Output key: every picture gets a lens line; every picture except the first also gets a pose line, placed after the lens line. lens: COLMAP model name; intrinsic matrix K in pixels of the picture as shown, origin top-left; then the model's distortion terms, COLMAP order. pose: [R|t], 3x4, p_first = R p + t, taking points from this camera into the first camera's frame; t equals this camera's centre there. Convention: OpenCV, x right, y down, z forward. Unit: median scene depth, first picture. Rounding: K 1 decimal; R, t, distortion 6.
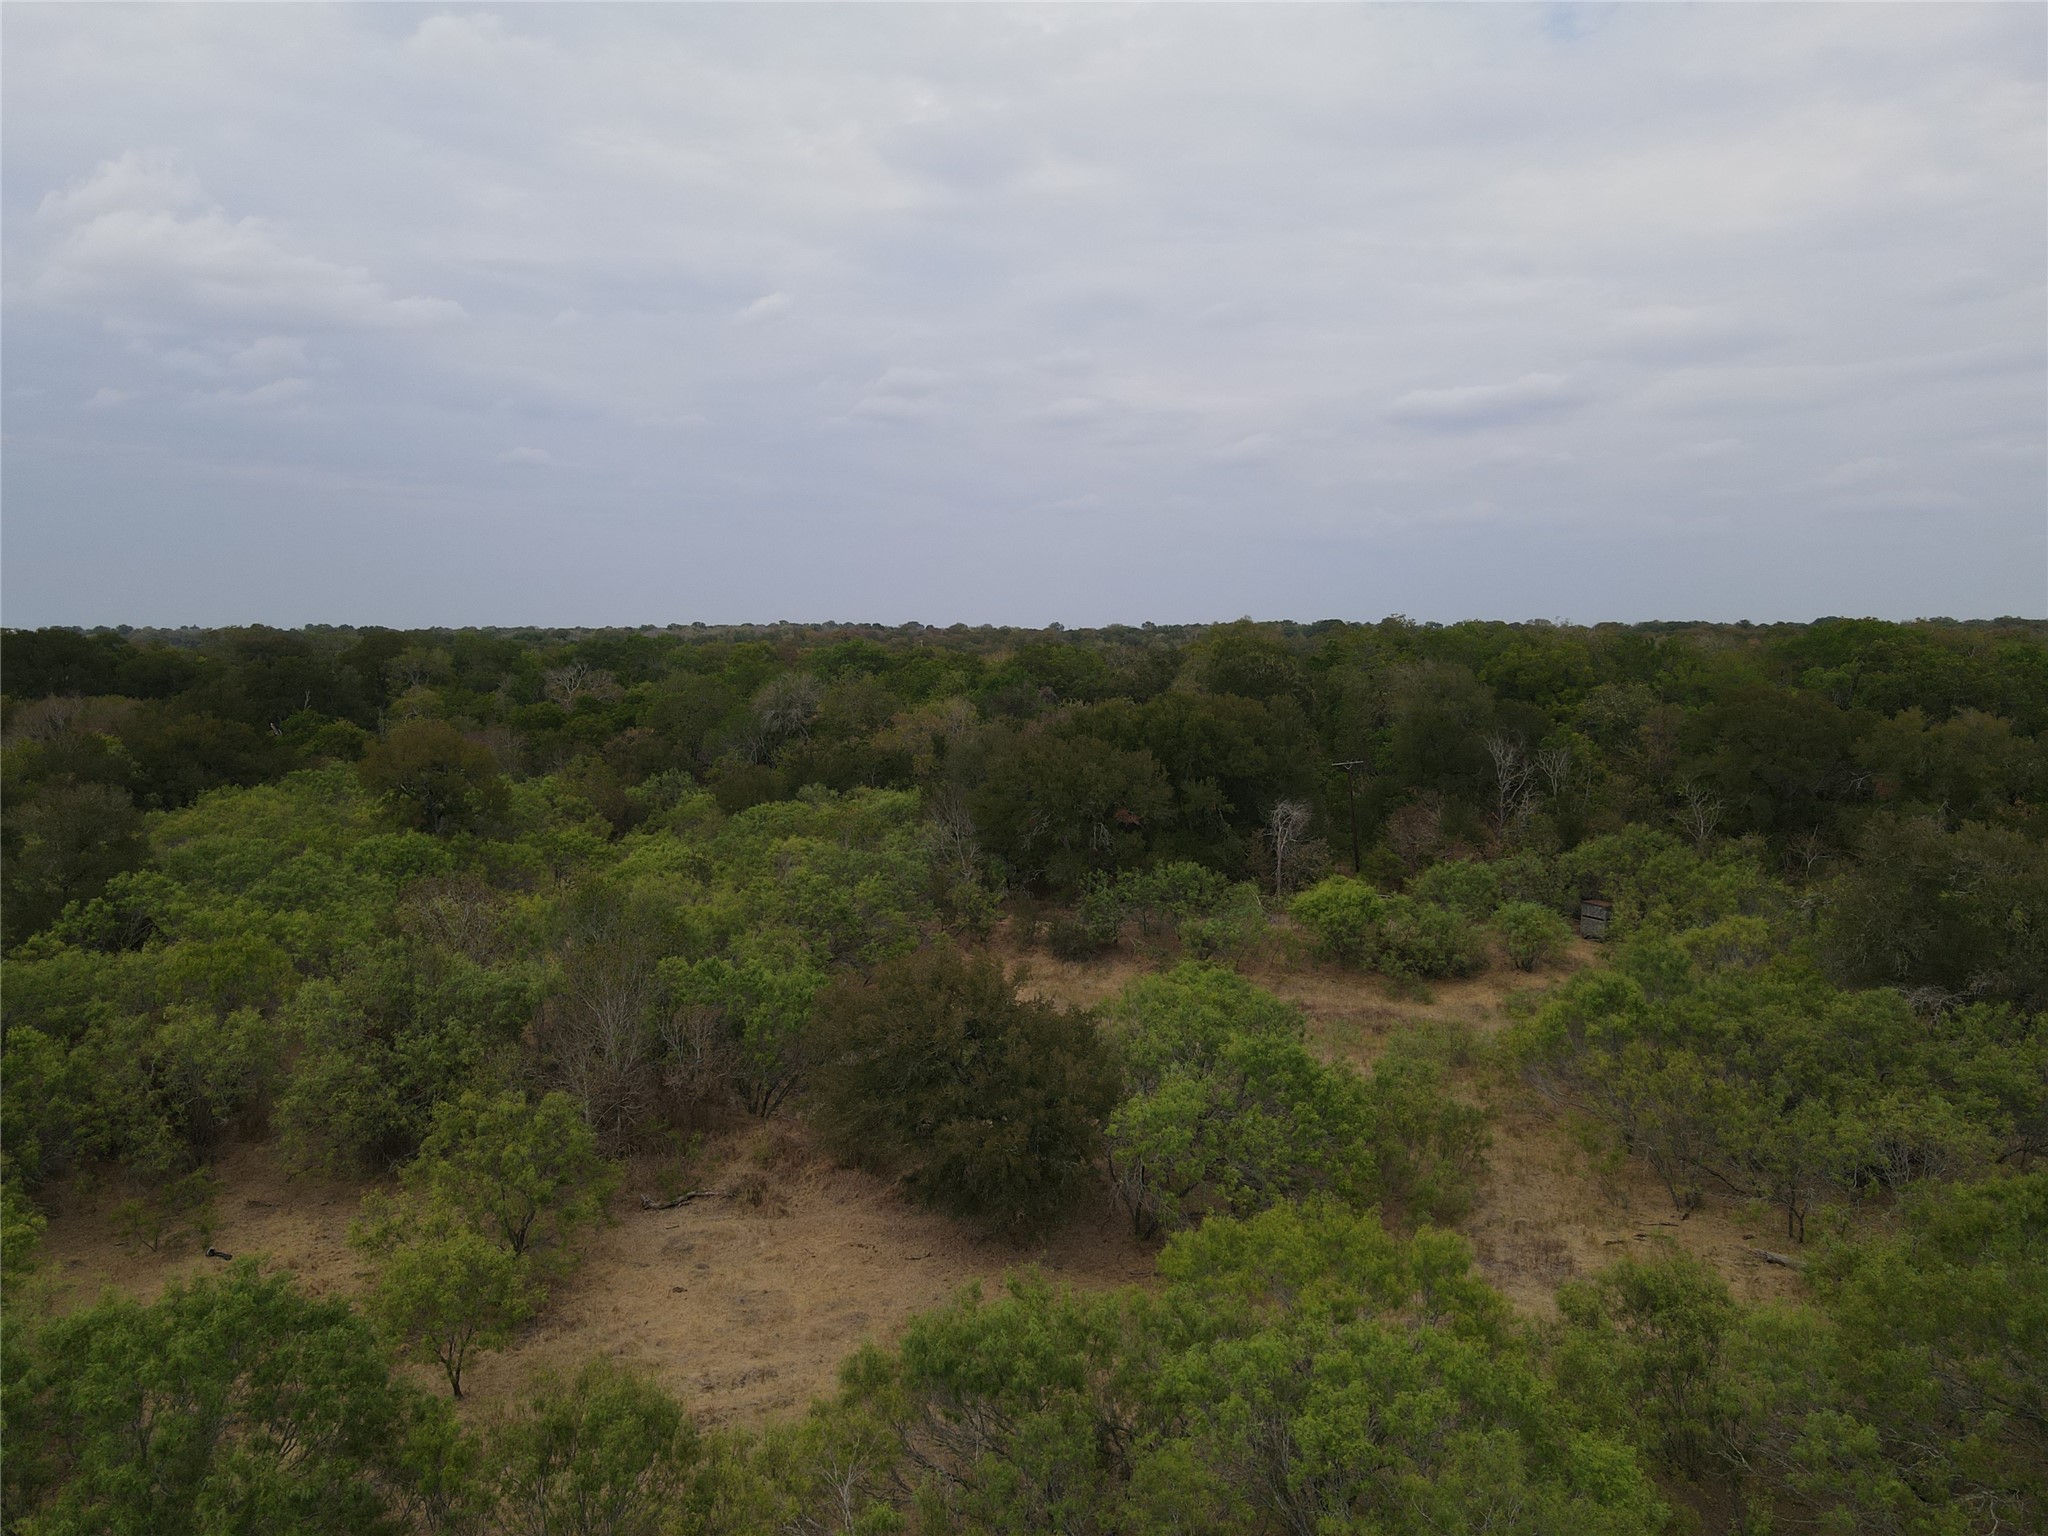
lens RADIAL K [[1502.0, 0, 1016.8], [0, 1502.0, 758.7], [0, 0, 1]] dist [0.000528, 0.015896]
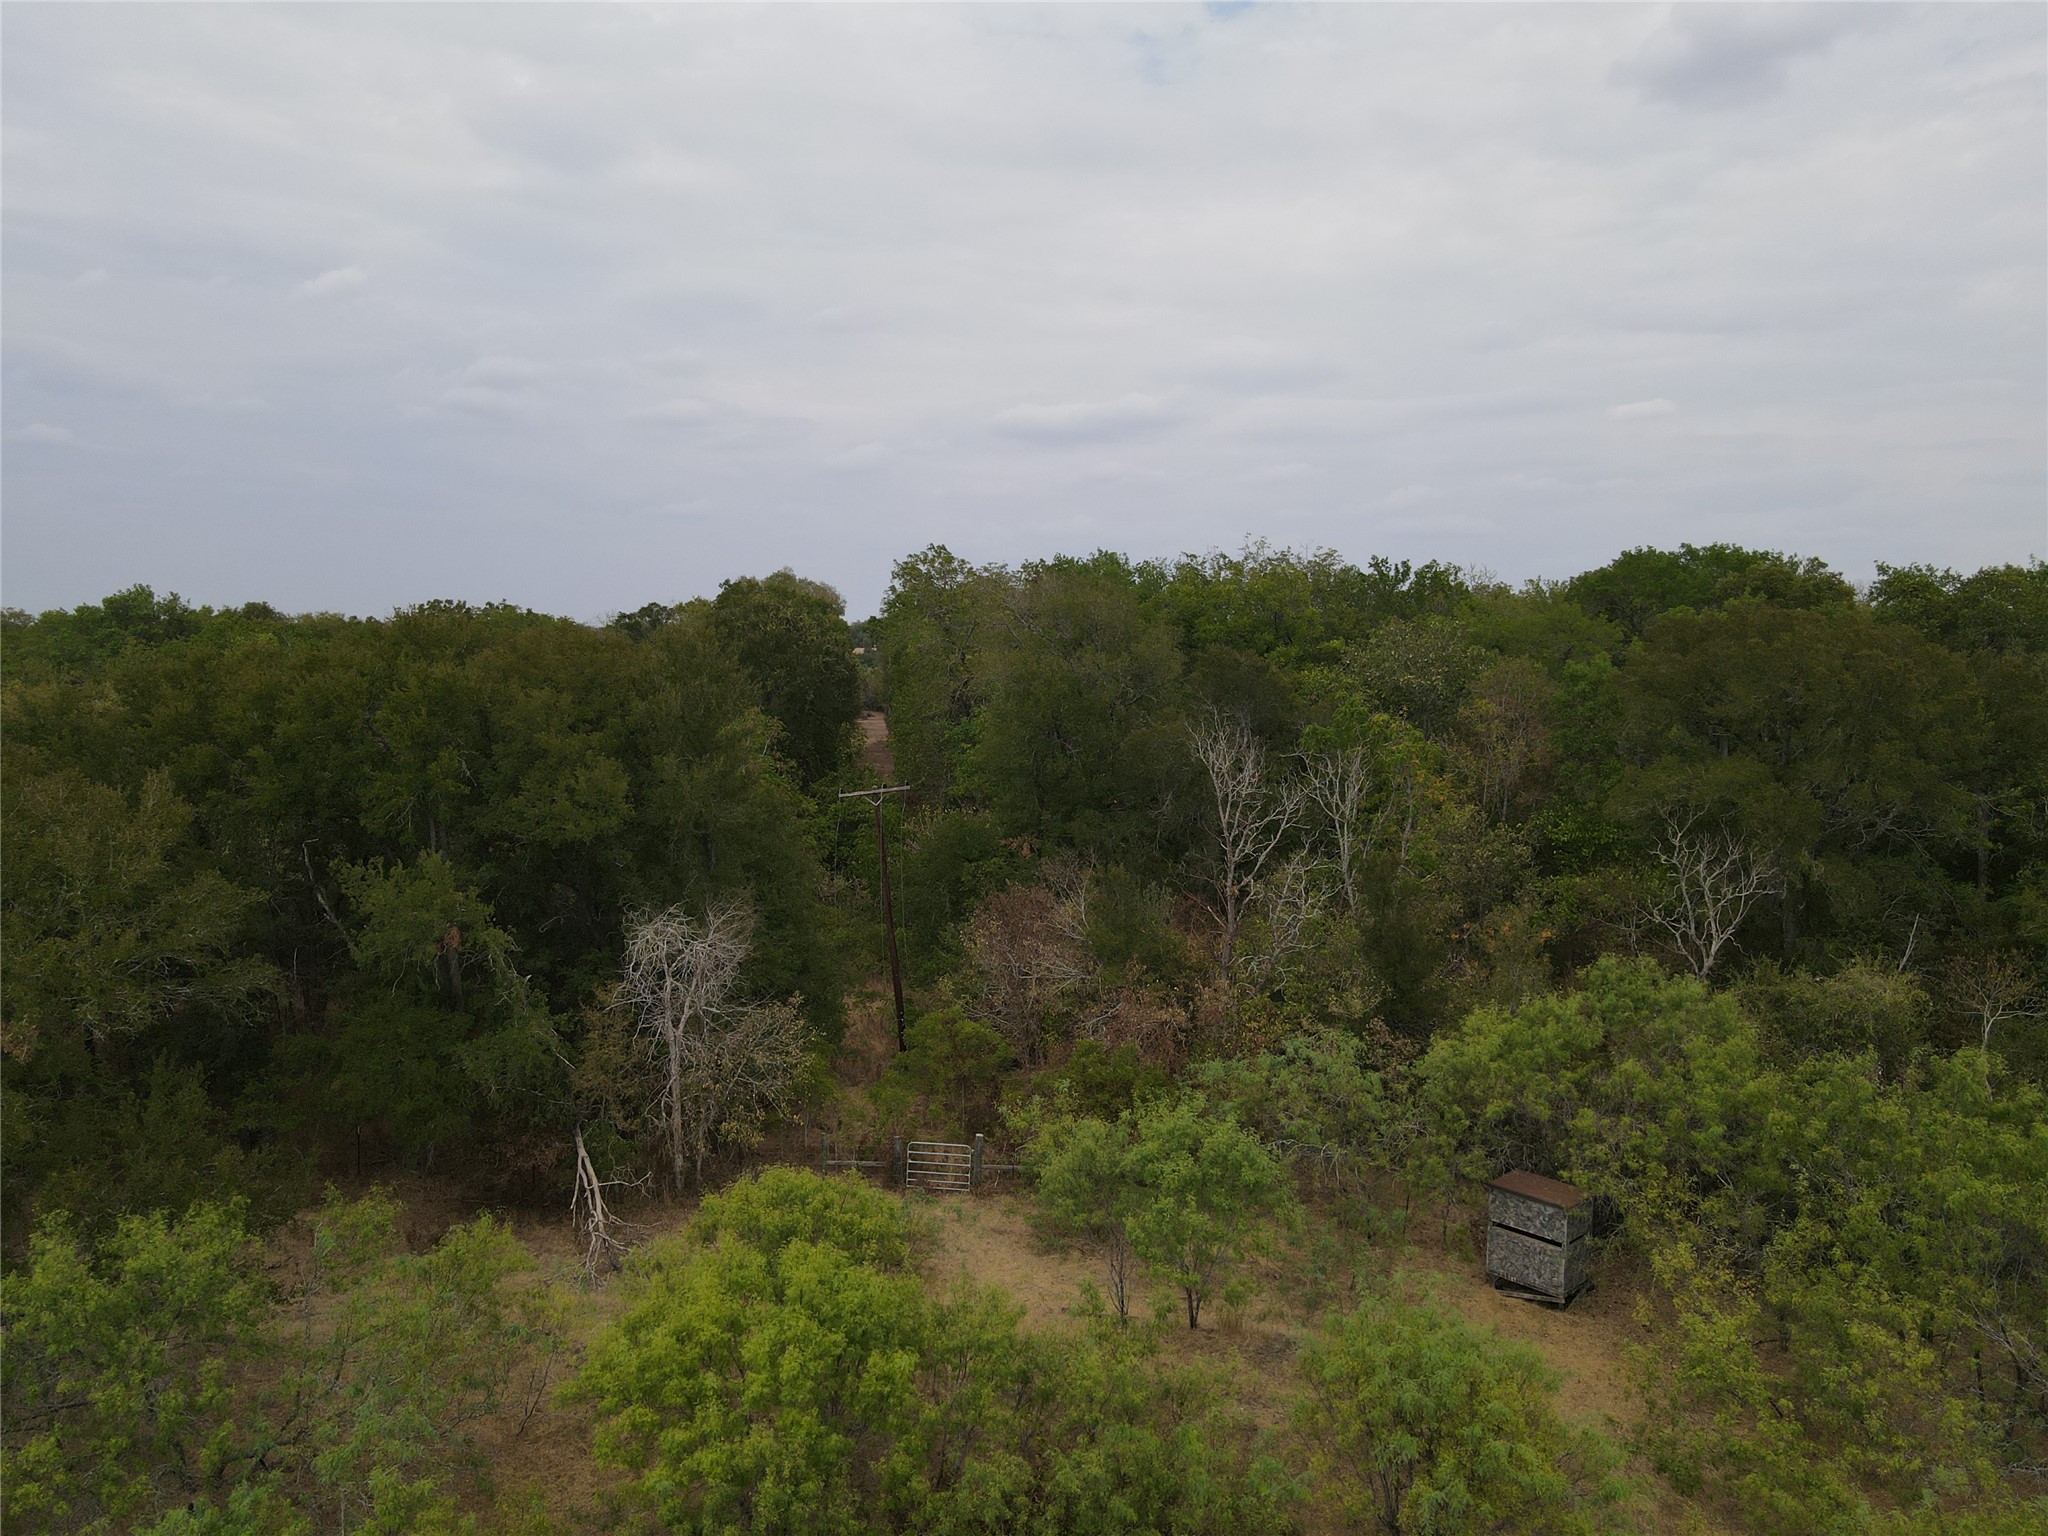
lens RADIAL K [[1502.0, 0, 1021.7], [0, 1502.0, 766.7], [0, 0, 1]] dist [0.000528, 0.015896]
pose [[0.967722, -0.018291, 0.251356, 0.148334], [0.018271, 0.999830, 0.002411, -0.004444], [-0.251358, 0.002259, 0.967892, 0.553915]]
